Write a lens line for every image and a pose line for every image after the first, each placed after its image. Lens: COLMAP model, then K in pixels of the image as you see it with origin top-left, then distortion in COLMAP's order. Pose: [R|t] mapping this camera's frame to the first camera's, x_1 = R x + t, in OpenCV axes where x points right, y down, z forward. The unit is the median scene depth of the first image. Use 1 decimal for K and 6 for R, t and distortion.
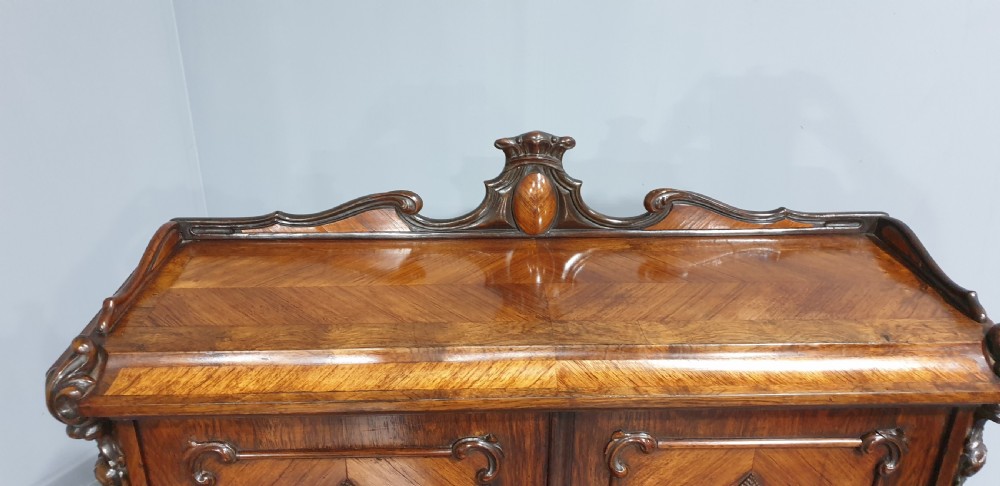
lens RADIAL K [[774.3, 0, 494.2], [0, 774.3, 233.1], [0, 0, 1]] dist [0.053890, -0.049698]
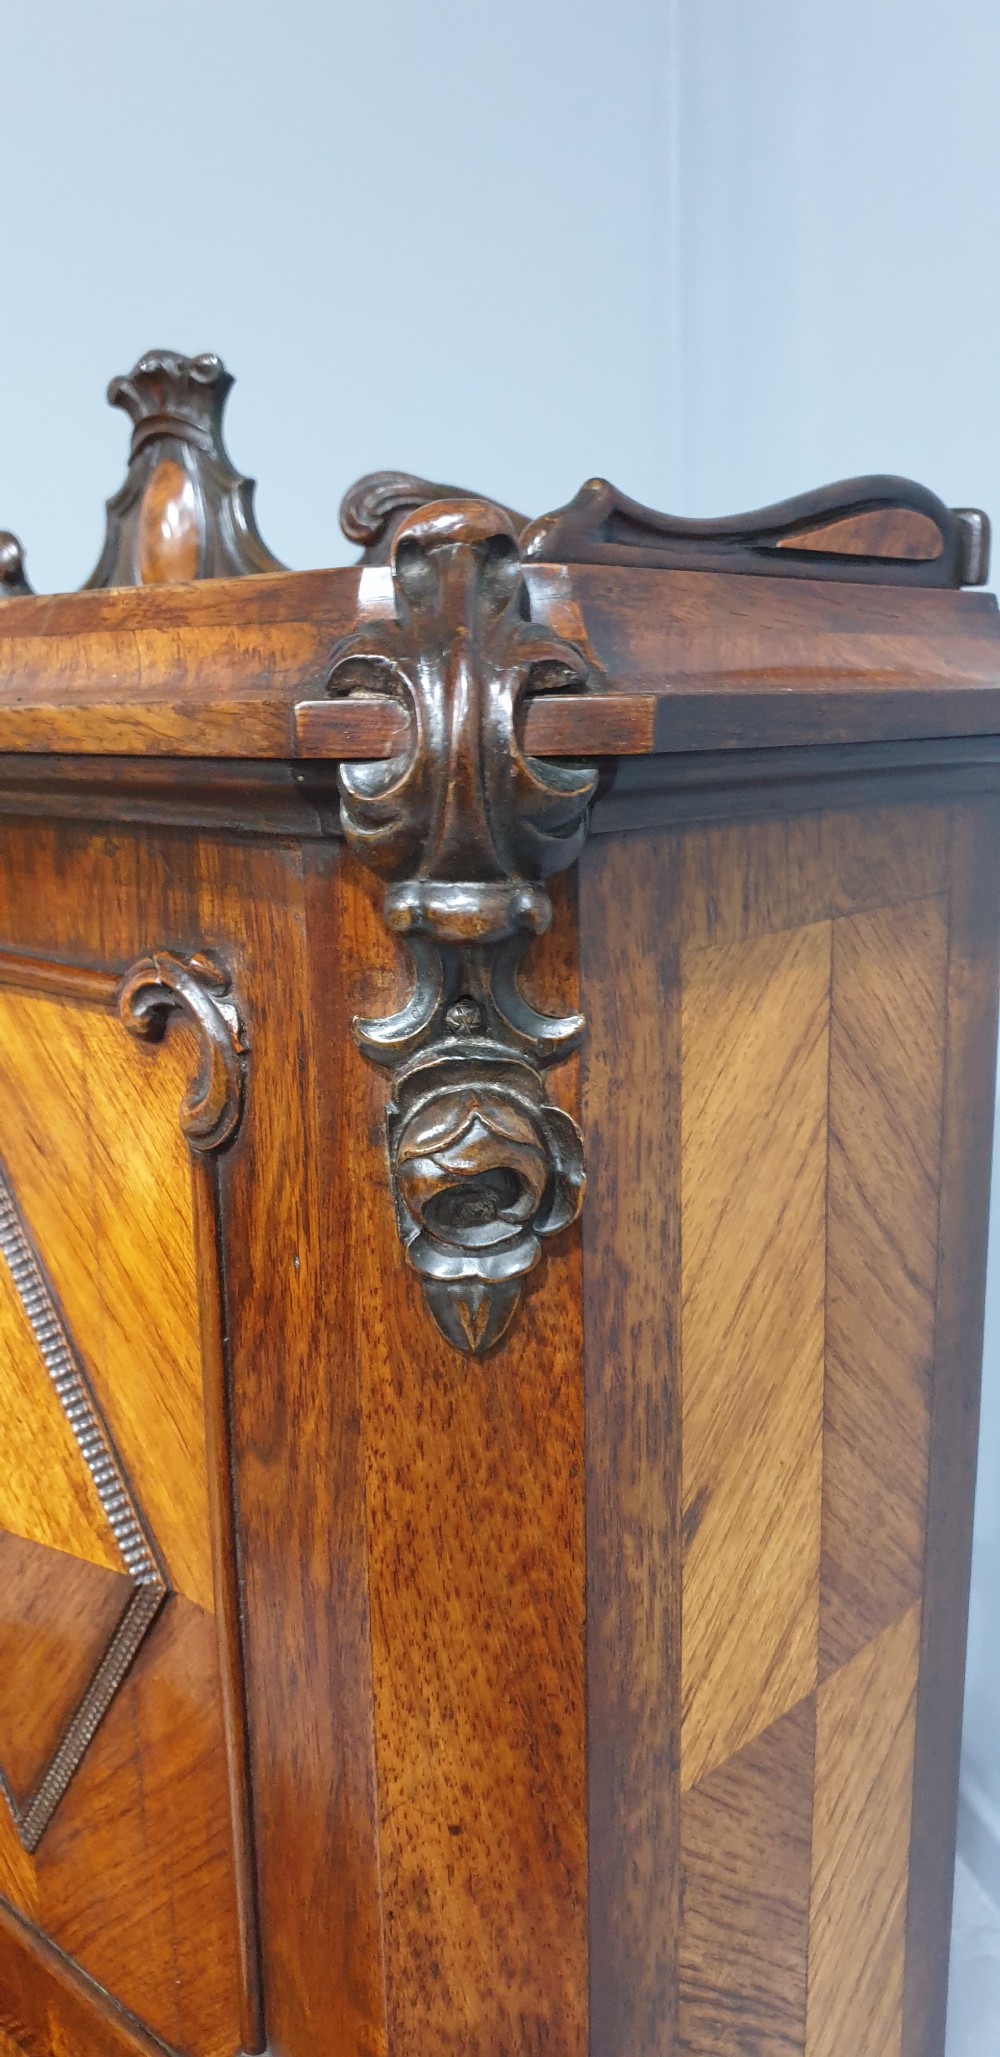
lens RADIAL K [[1620.1, 0, 586.5], [0, 1620.1, 1101.7], [0, 0, 1]] dist [0.016079, -0.013936]
pose [[0.734940, 0.145484, -0.662343, 0.988035], [-0.256024, 0.963959, -0.072352, 0.303486], [0.627945, 0.222750, 0.745699, 0.663169]]
